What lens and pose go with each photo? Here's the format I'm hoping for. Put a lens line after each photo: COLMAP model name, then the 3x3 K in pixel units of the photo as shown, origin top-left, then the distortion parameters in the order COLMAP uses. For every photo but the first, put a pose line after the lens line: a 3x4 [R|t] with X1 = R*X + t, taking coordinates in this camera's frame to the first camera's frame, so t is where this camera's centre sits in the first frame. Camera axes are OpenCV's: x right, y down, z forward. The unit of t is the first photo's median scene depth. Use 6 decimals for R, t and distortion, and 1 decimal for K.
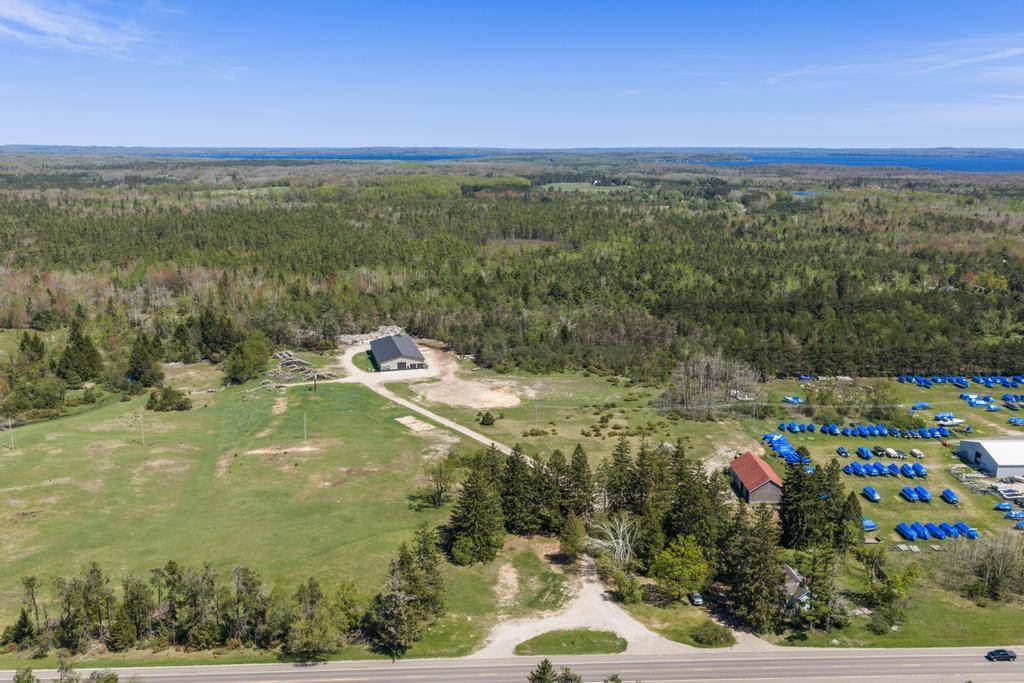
lens RADIAL K [[860.1, 0, 503.4], [0, 860.1, 334.2], [0, 0, 1]] dist [0.011009, -0.023207]
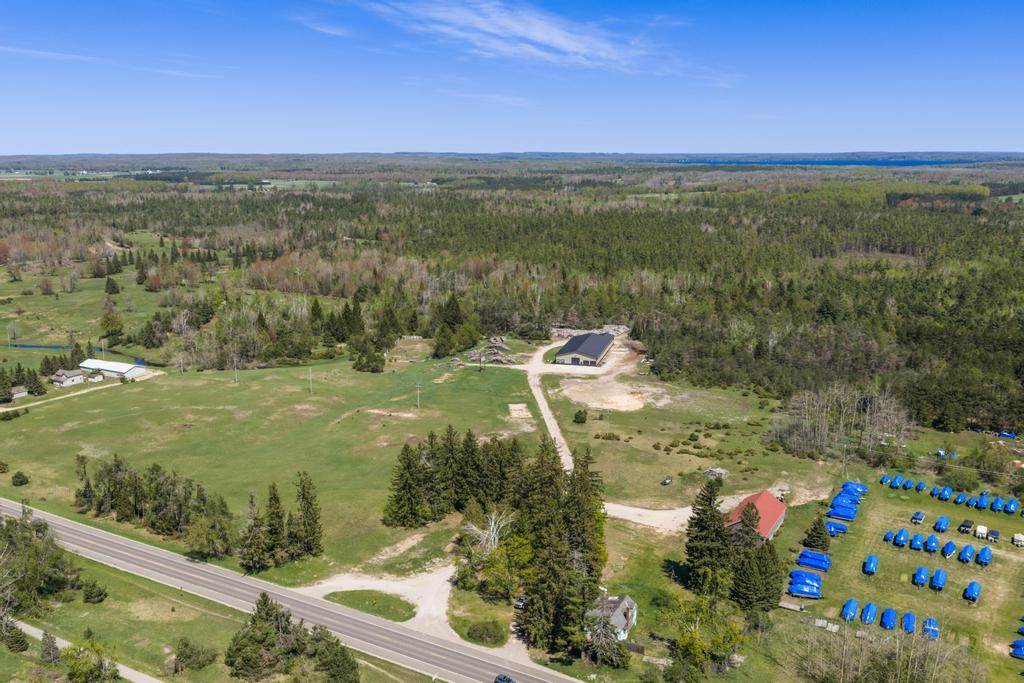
lens RADIAL K [[861.0, 0, 498.9], [0, 861.0, 339.8], [0, 0, 1]] dist [0.007183, -0.012574]
pose [[0.849239, 0.107326, -0.516987, 0.357866], [-0.107701, 0.993749, 0.029383, -0.009725], [0.516909, 0.030726, 0.855489, 0.069018]]
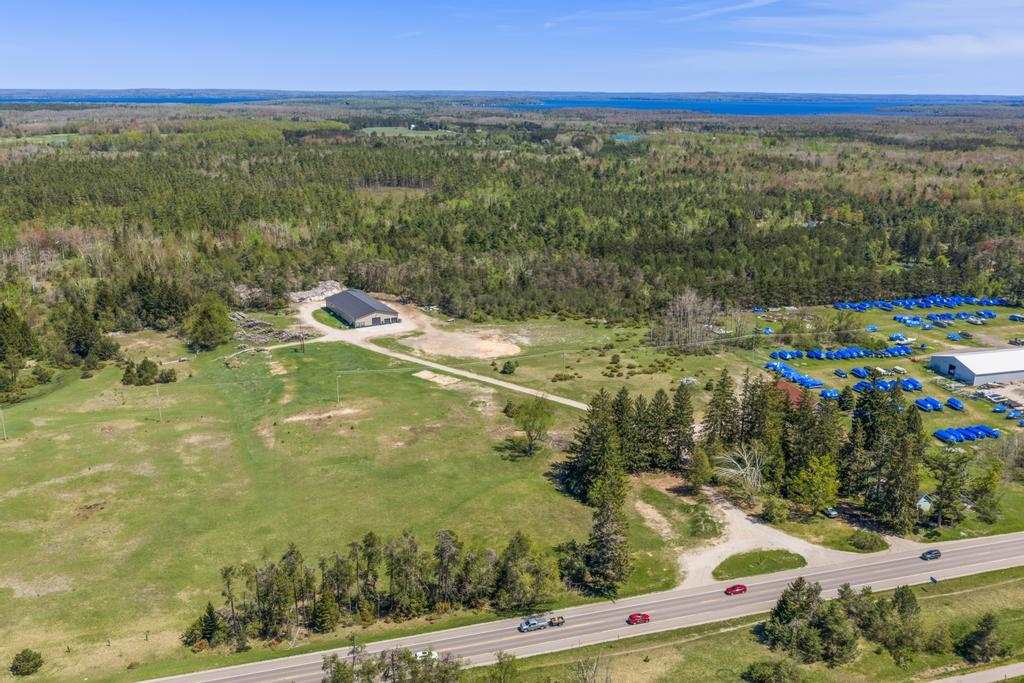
lens RADIAL K [[861.0, 0, 498.9], [0, 861.0, 339.8], [0, 0, 1]] dist [0.007183, -0.012574]
pose [[0.969718, -0.064016, 0.235686, -0.228043], [0.047778, 0.996115, 0.073977, -0.007913], [-0.239506, -0.060476, 0.969009, 0.023152]]
